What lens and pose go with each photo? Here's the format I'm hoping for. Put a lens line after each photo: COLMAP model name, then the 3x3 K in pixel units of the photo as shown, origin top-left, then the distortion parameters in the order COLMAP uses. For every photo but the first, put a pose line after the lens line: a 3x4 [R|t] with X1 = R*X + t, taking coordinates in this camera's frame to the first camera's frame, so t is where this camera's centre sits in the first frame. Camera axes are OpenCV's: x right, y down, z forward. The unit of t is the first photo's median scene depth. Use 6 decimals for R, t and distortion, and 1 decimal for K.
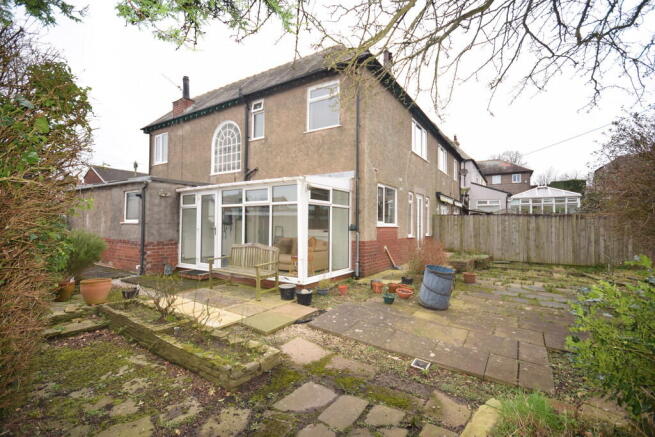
lens RADIAL K [[304.6, 0, 329.5], [0, 304.6, 216.7], [0, 0, 1]] dist [0.002518, 0.000393]
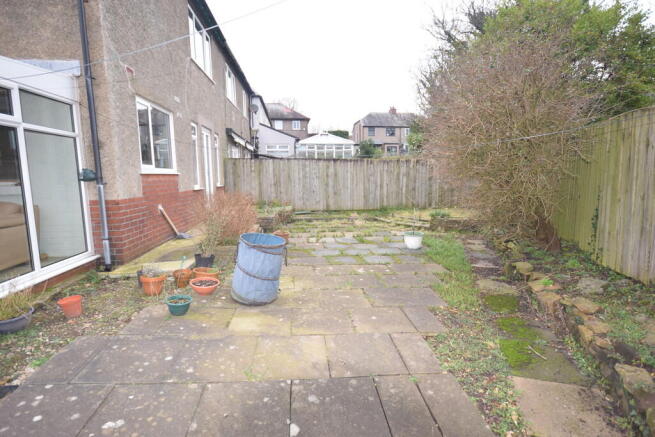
lens RADIAL K [[325.5, 0, 330.8], [0, 325.5, 218.2], [0, 0, 1]] dist [0.010201, -0.000502]
pose [[0.778859, -0.096380, 0.619749, 0.036907], [-0.004829, 0.987172, 0.159589, 0.013688], [-0.627180, -0.127290, 0.768403, 0.245619]]
